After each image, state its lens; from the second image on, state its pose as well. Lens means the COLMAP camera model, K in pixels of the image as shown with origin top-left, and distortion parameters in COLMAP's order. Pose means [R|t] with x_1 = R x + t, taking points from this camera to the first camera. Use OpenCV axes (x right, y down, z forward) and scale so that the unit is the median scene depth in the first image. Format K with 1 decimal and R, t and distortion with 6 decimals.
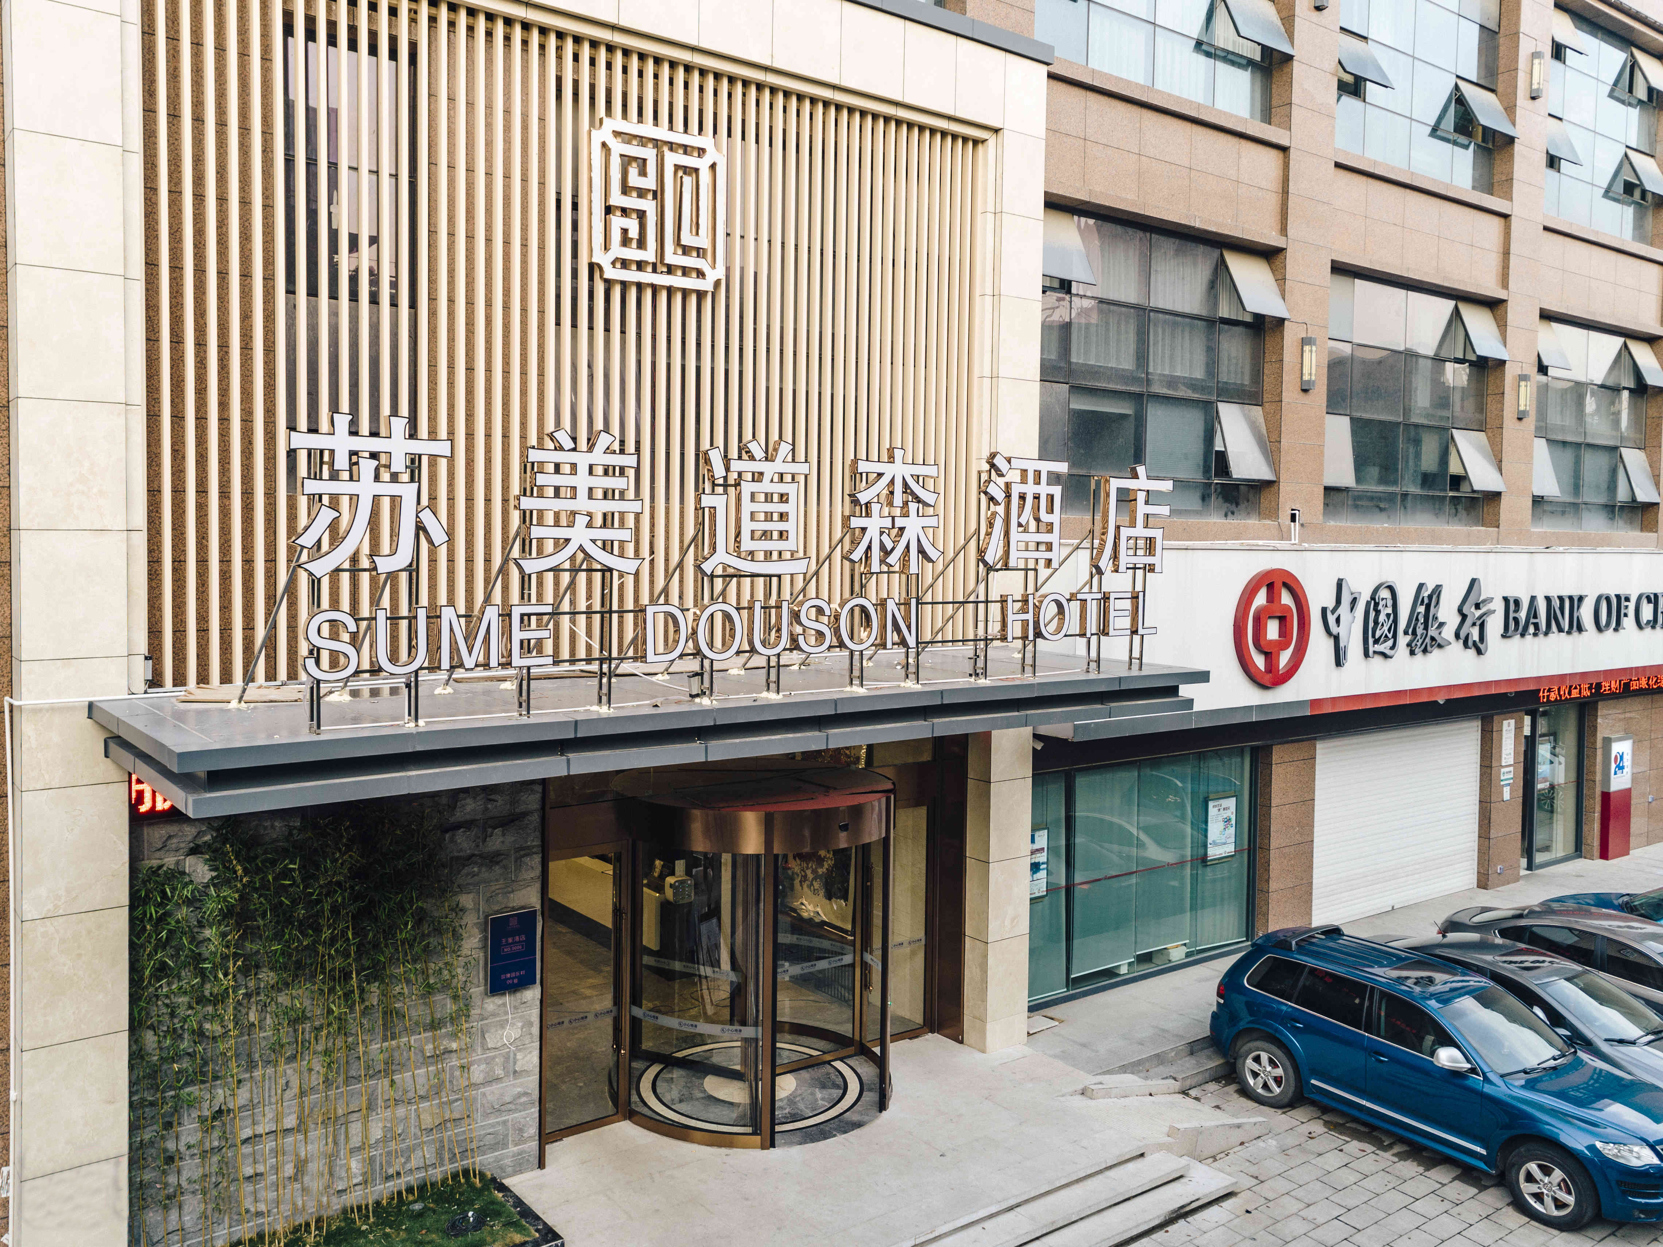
lens RADIAL K [[1370.0, 0, 831.5], [0, 1370.0, 623.5], [0, 0, 1]] dist [0.036902, 0.004072]
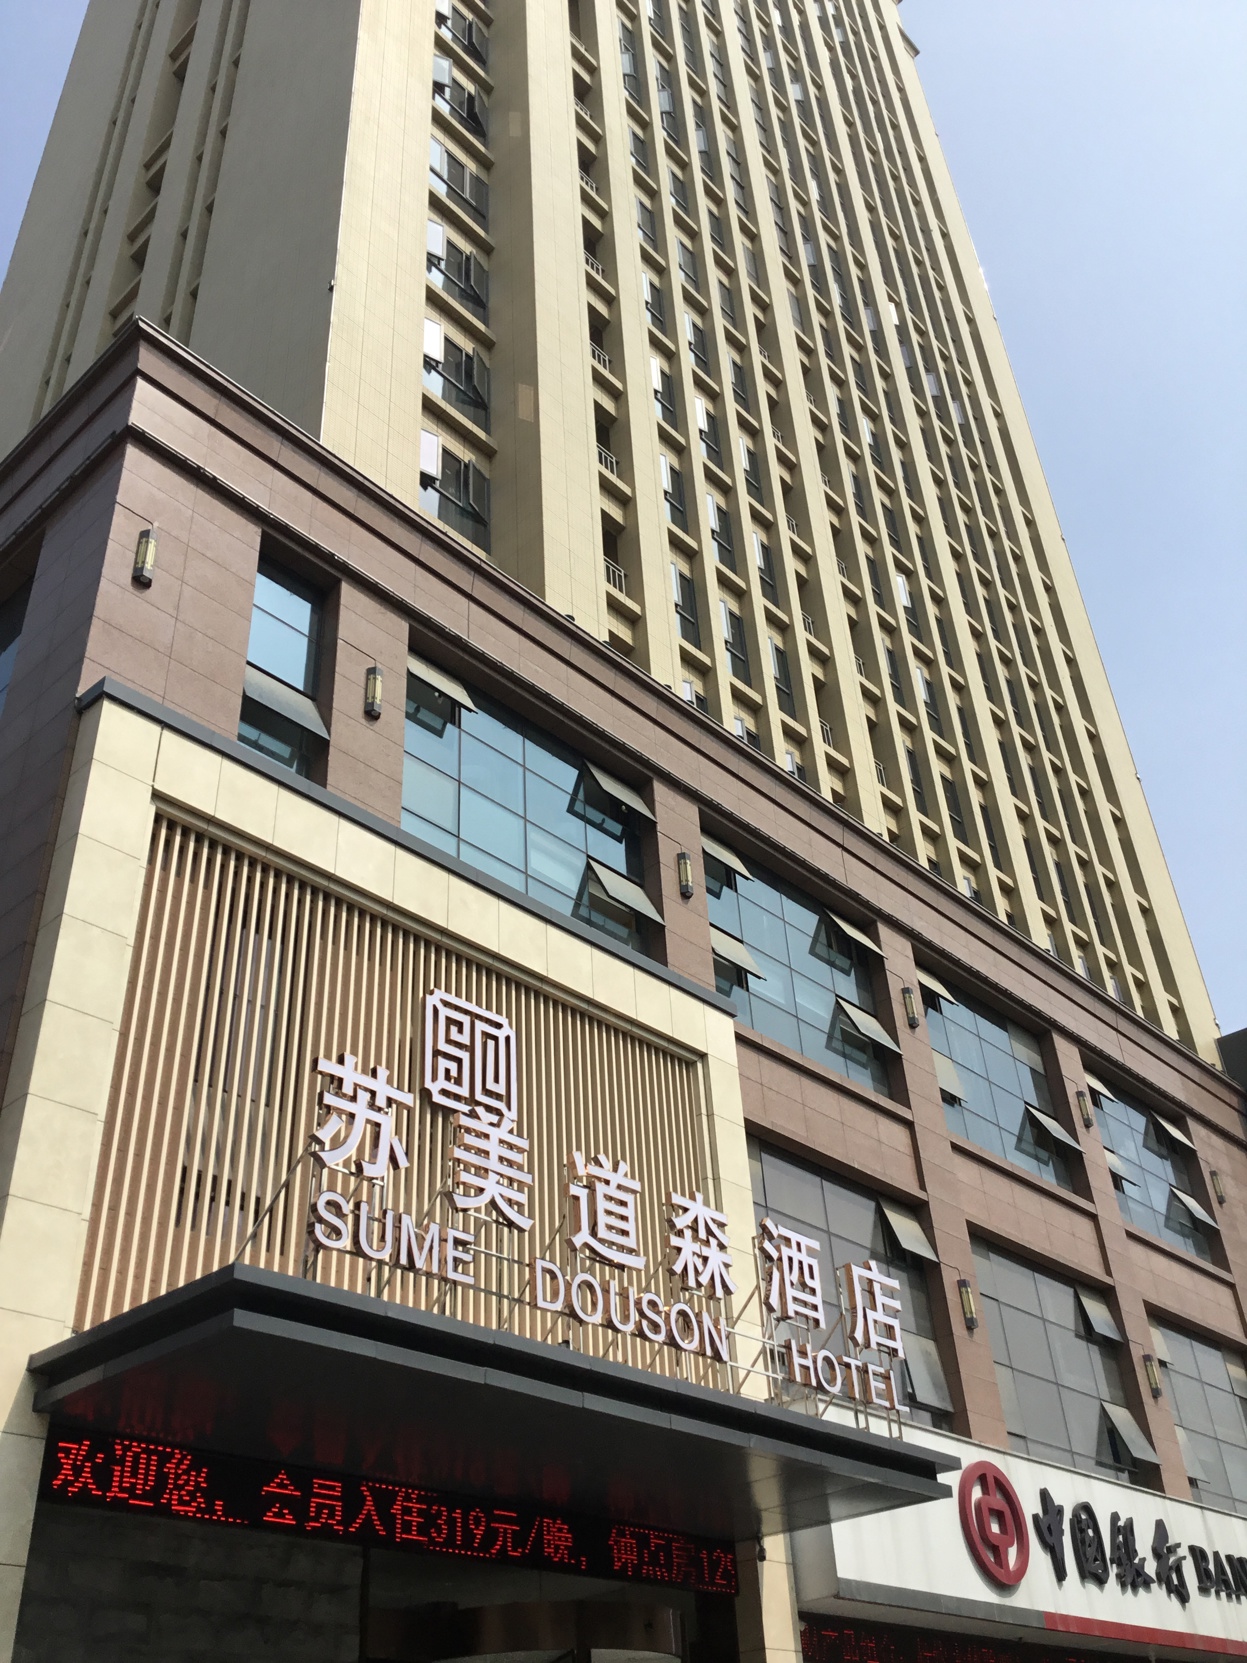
lens RADIAL K [[1566.2, 0, 623.5], [0, 1566.2, 831.5], [0, 0, 1]] dist [-0.017434, -0.025303]
pose [[0.984995, 0.034340, 0.169131, -0.239411], [0.079853, 0.778106, -0.623037, 0.440624], [-0.152997, 0.627194, 0.763688, -0.242059]]
